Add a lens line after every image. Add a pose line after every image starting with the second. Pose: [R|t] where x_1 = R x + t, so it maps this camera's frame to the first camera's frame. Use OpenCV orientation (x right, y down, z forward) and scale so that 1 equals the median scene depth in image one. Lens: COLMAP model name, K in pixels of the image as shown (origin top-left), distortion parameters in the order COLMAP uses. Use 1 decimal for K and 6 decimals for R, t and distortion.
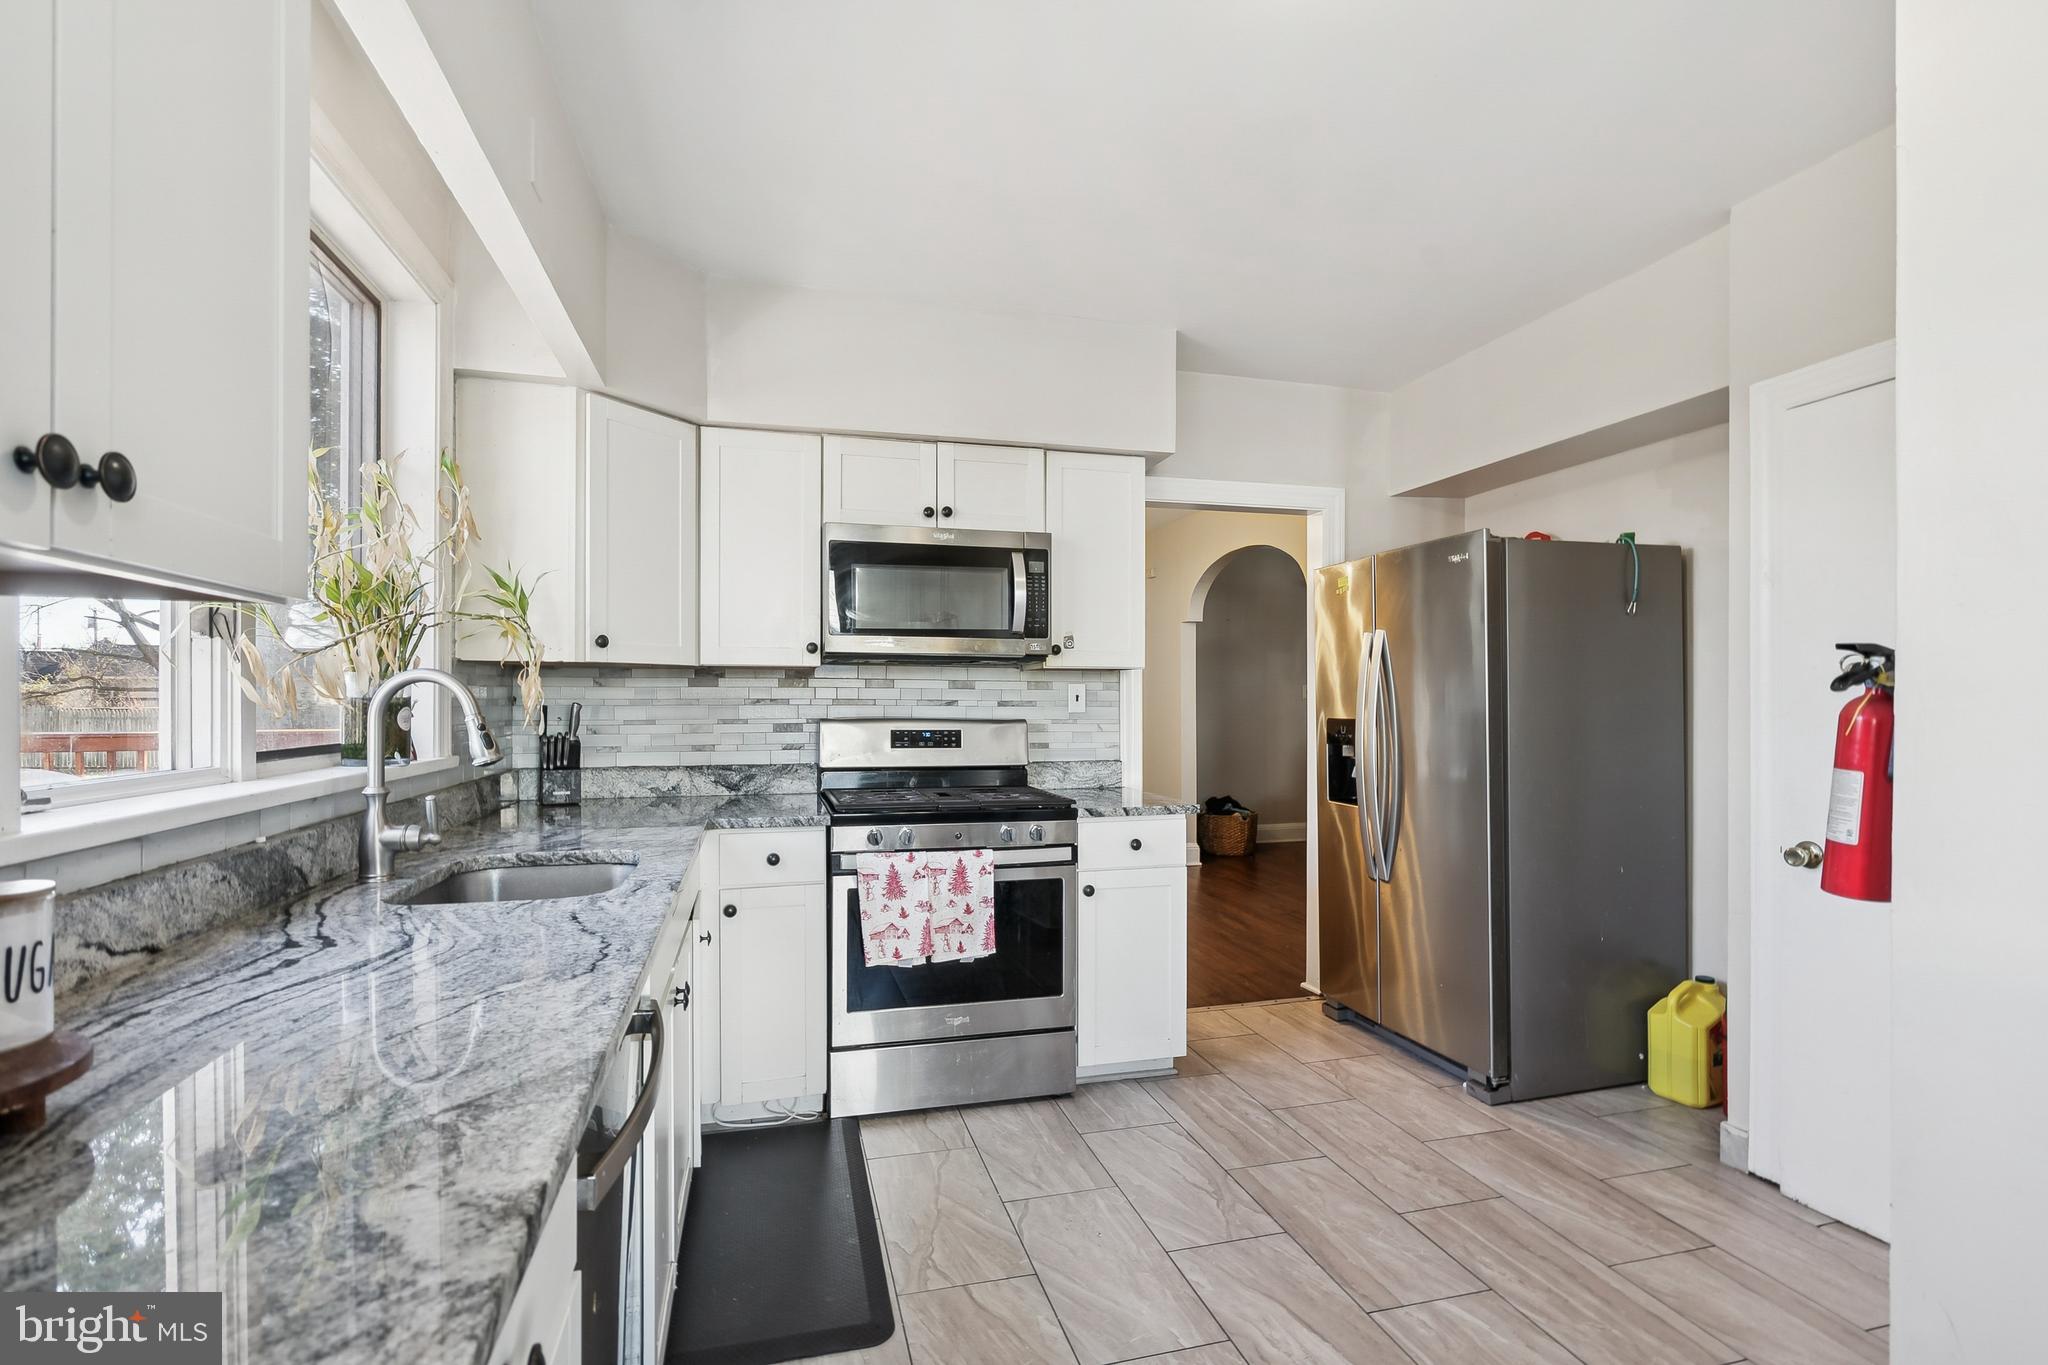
lens RADIAL K [[944.9, 0, 1018.1], [0, 944.9, 696.1], [0, 0, 1]] dist [0.001016, 0.000249]
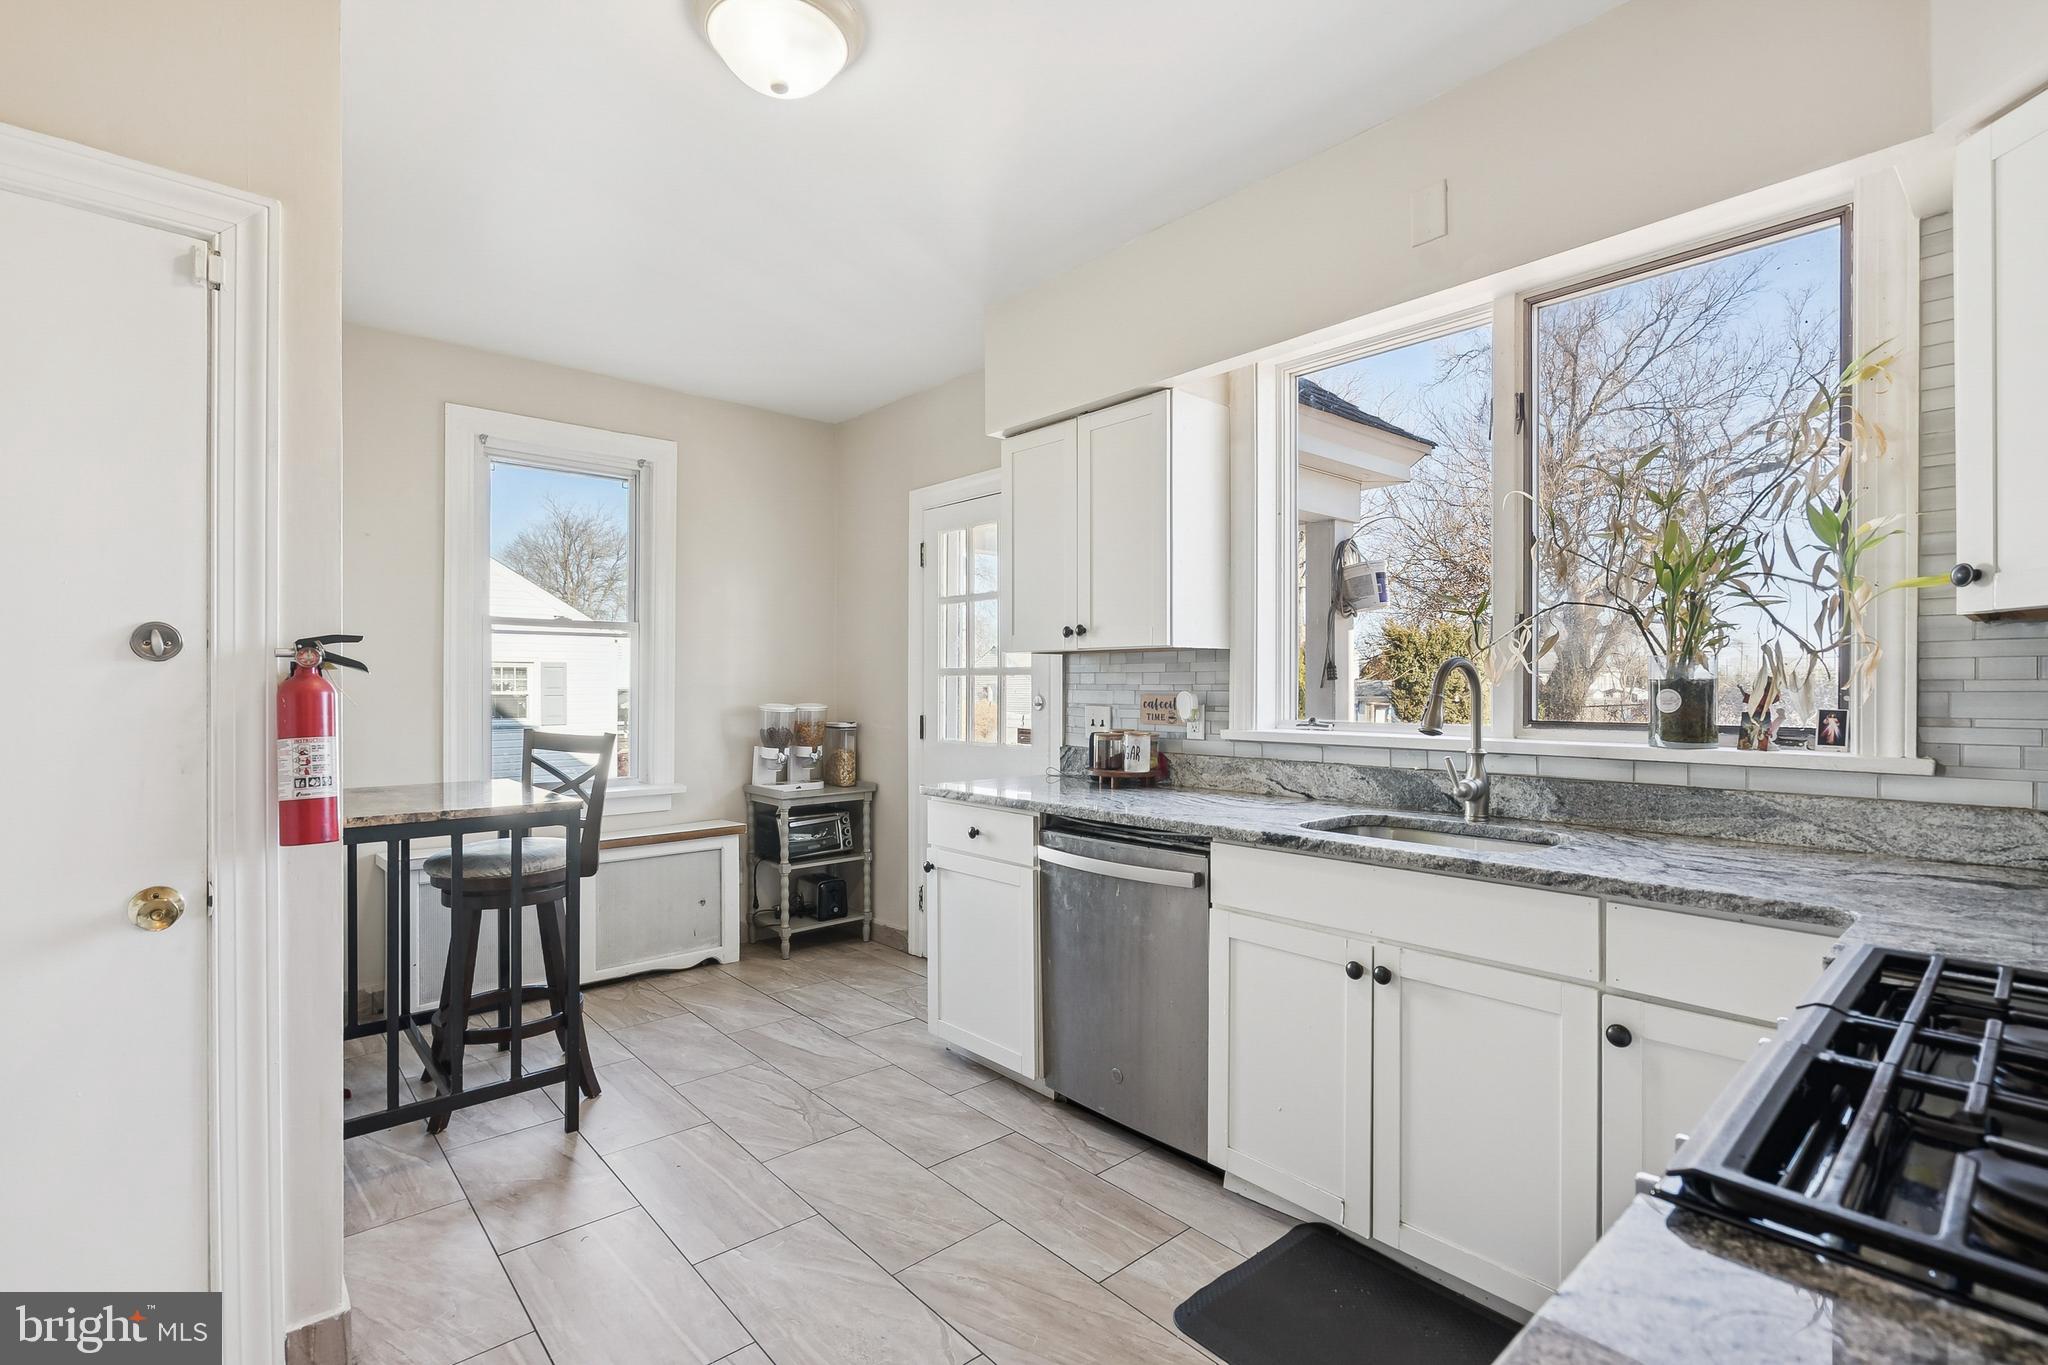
lens RADIAL K [[944.9, 0, 1023.5], [0, 944.9, 685.8], [0, 0, 1]] dist [0.001016, 0.000249]
pose [[-0.898128, -0.001291, -0.439732, 0.249578], [0.000860, 0.999989, -0.004692, 0.008459], [0.439733, -0.004592, -0.898117, 1.037753]]
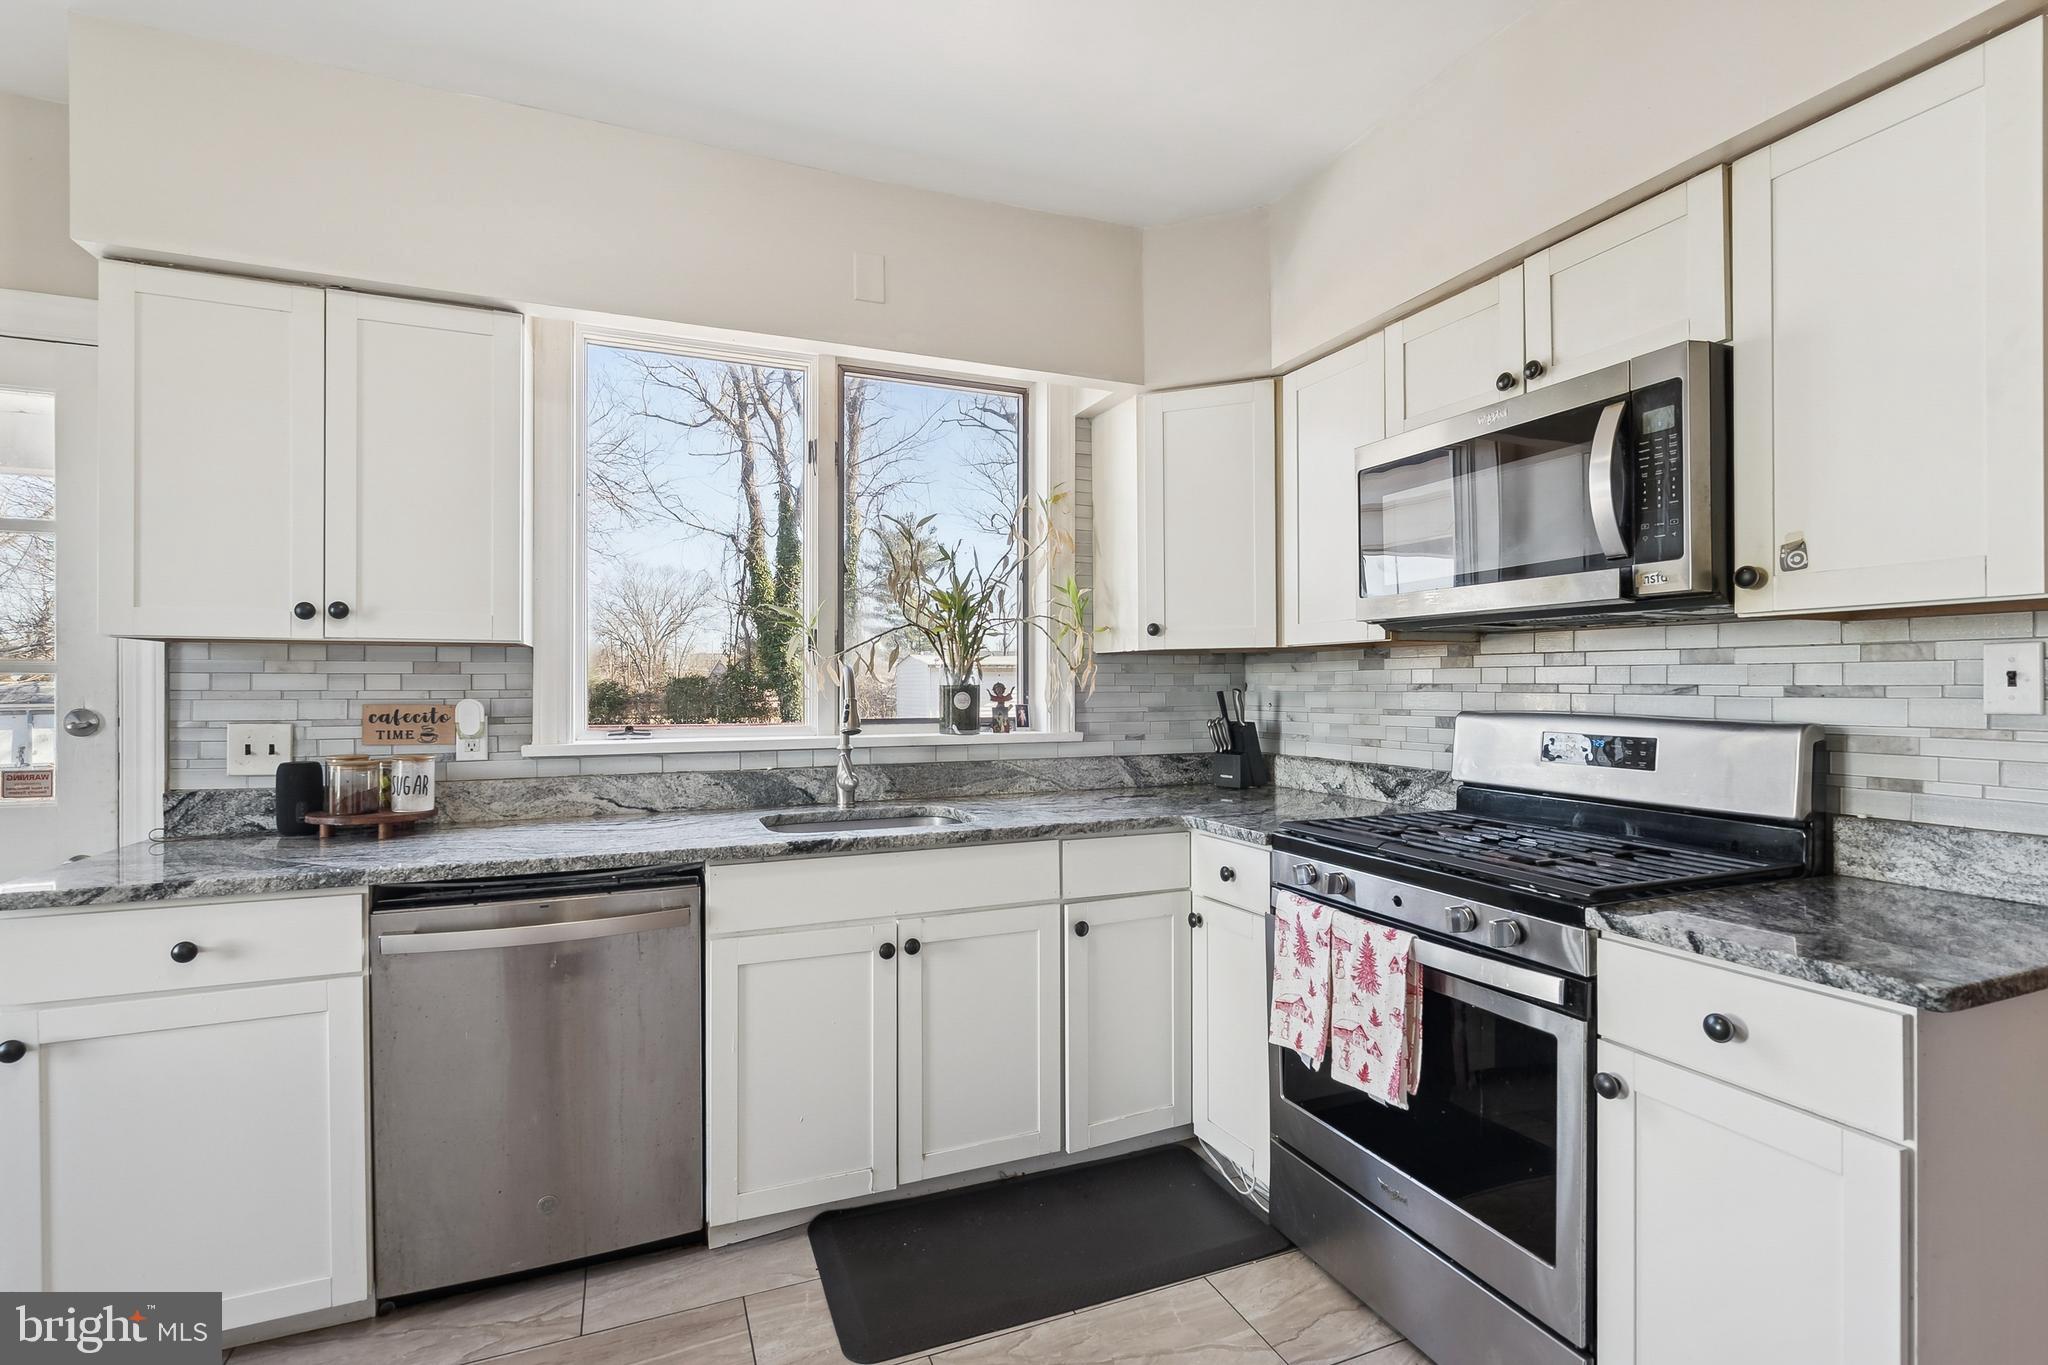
lens RADIAL K [[944.9, 0, 1021.2], [0, 944.9, 680.0], [0, 0, 1]] dist [0.001016, 0.000249]
pose [[0.129192, -0.007740, -0.991589, 0.466969], [0.007084, 0.999951, -0.006882, 0.002965], [0.991594, -0.006135, 0.129240, 0.591405]]
